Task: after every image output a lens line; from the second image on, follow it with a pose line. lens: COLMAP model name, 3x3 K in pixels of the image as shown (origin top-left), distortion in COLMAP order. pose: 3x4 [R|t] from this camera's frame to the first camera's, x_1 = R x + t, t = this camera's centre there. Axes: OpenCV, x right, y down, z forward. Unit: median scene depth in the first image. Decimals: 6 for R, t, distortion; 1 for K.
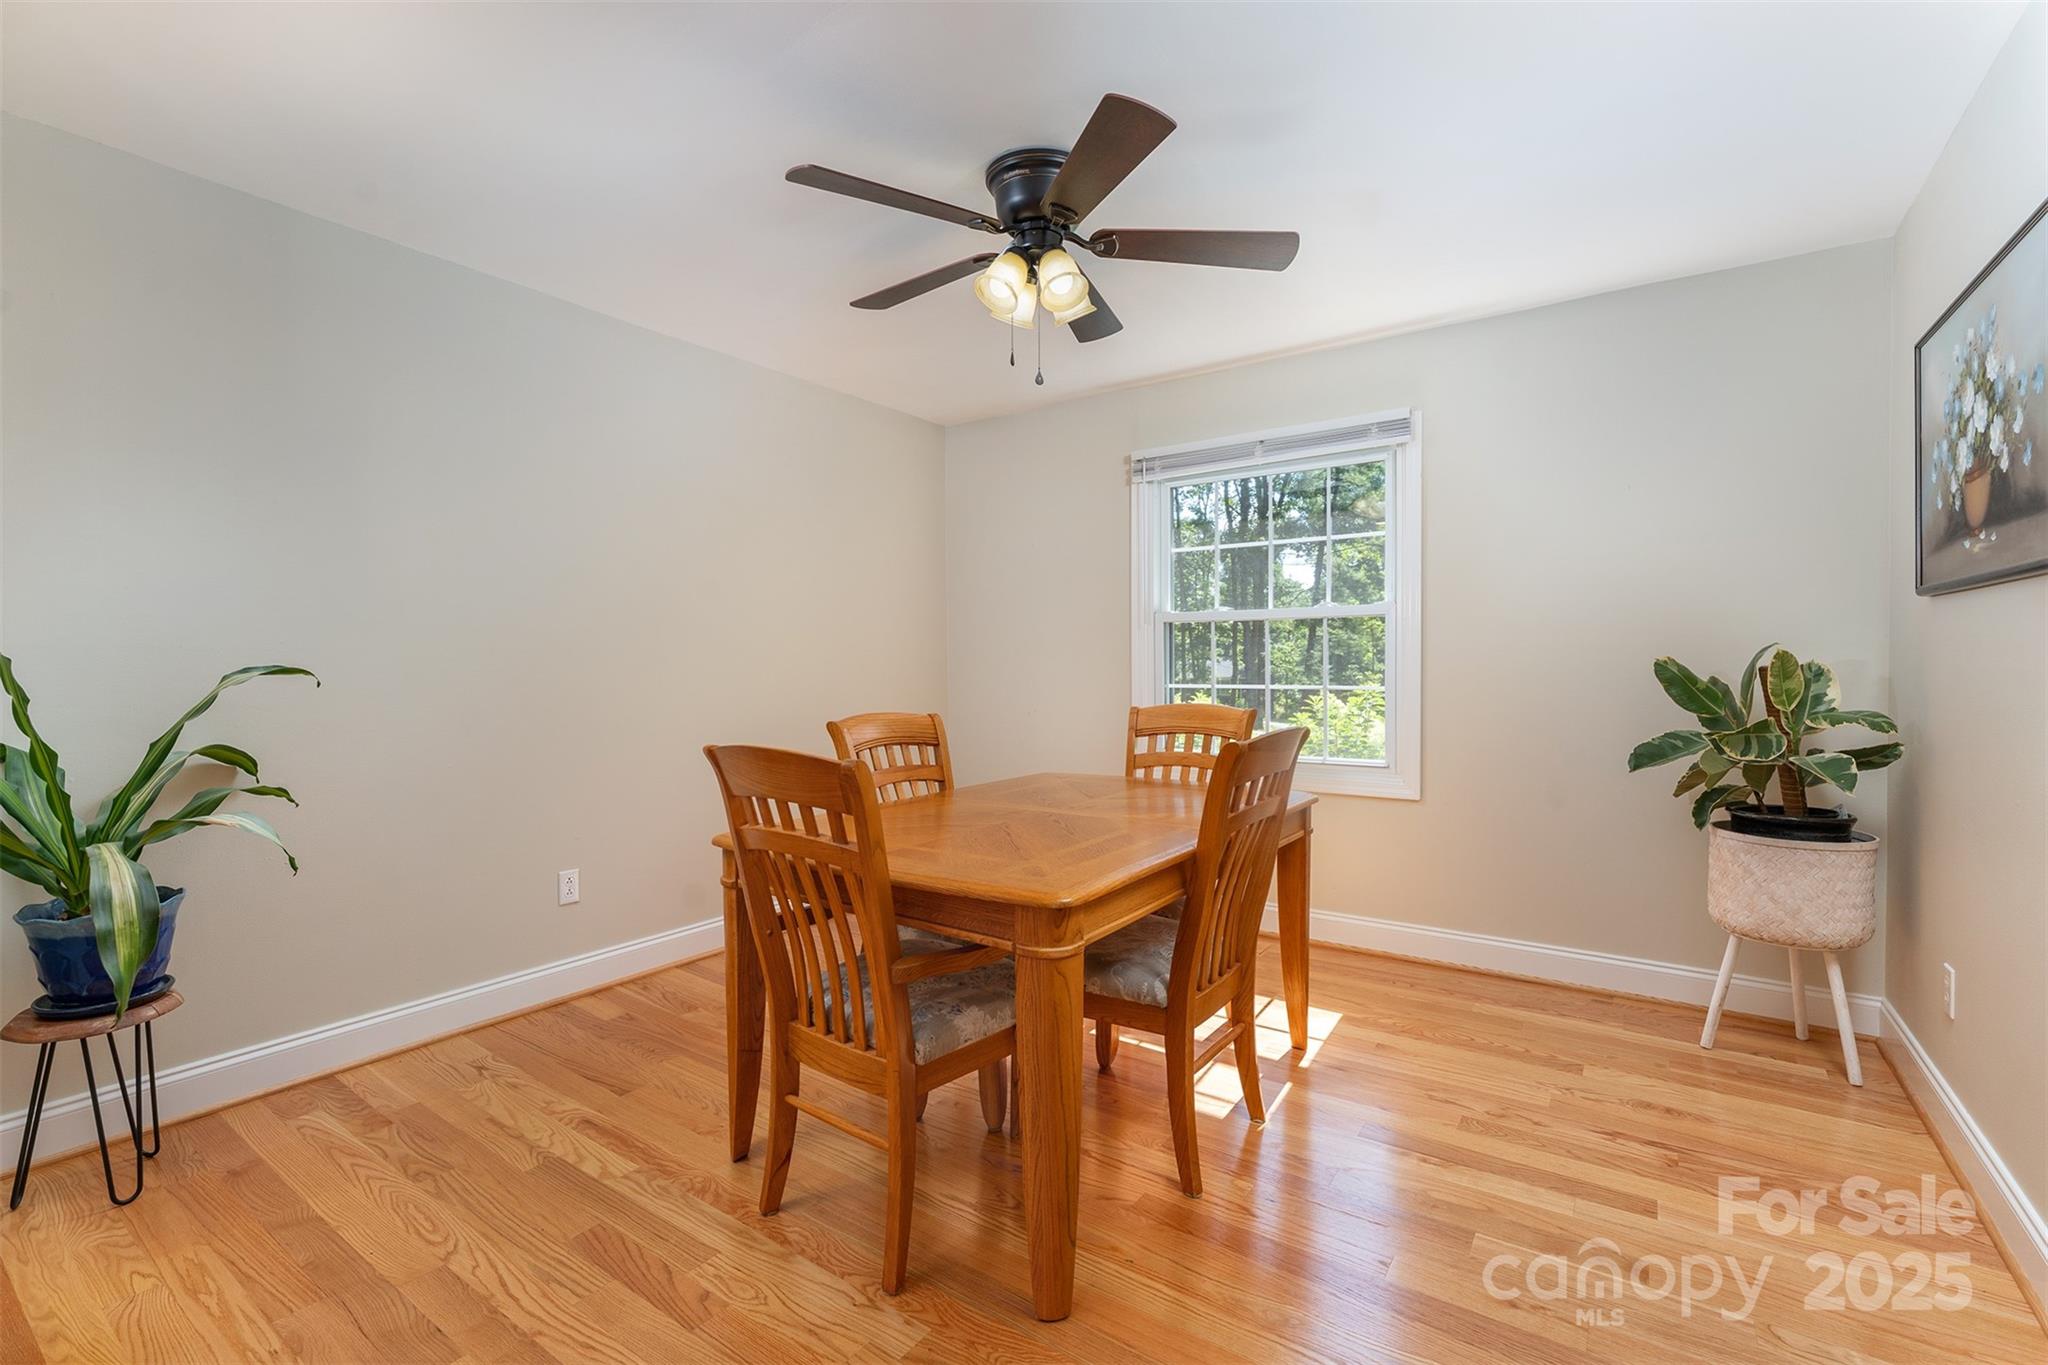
lens RADIAL K [[893.5, 0, 1002.8], [0, 893.5, 683.1], [0, 0, 1]] dist [0.002288, -0.000148]
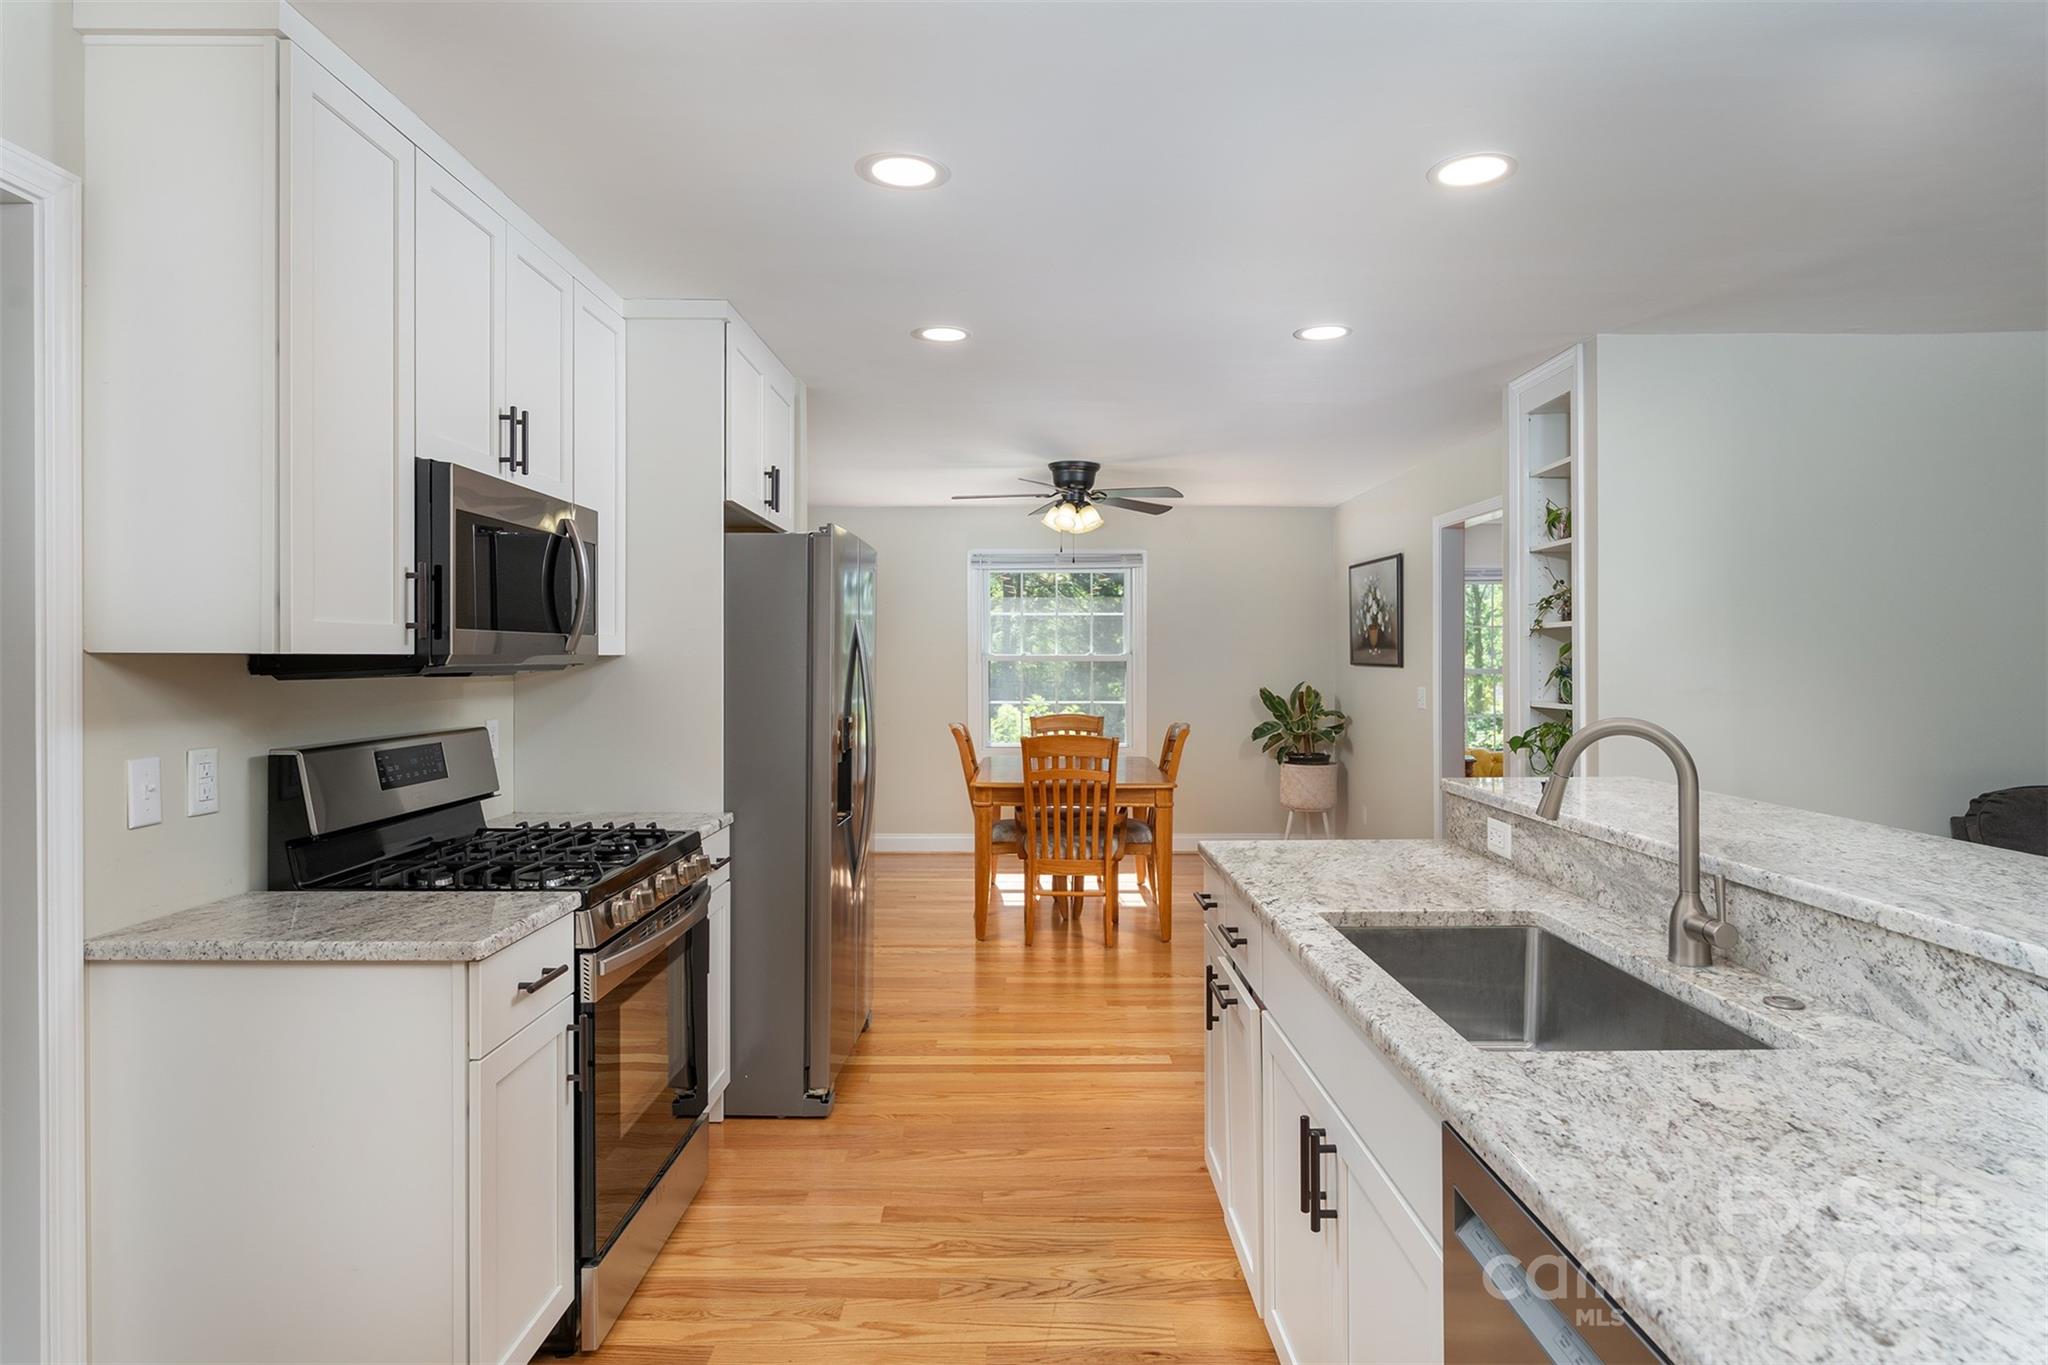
lens RADIAL K [[1117.1, 0, 985.5], [0, 1117.1, 661.8], [0, 0, 1]] dist [-0.001999, -0.000311]
pose [[0.828998, 0.003793, 0.559239, -1.499591], [0.006736, 0.999837, -0.016767, -0.056022], [-0.559211, 0.017667, 0.828837, -0.979239]]
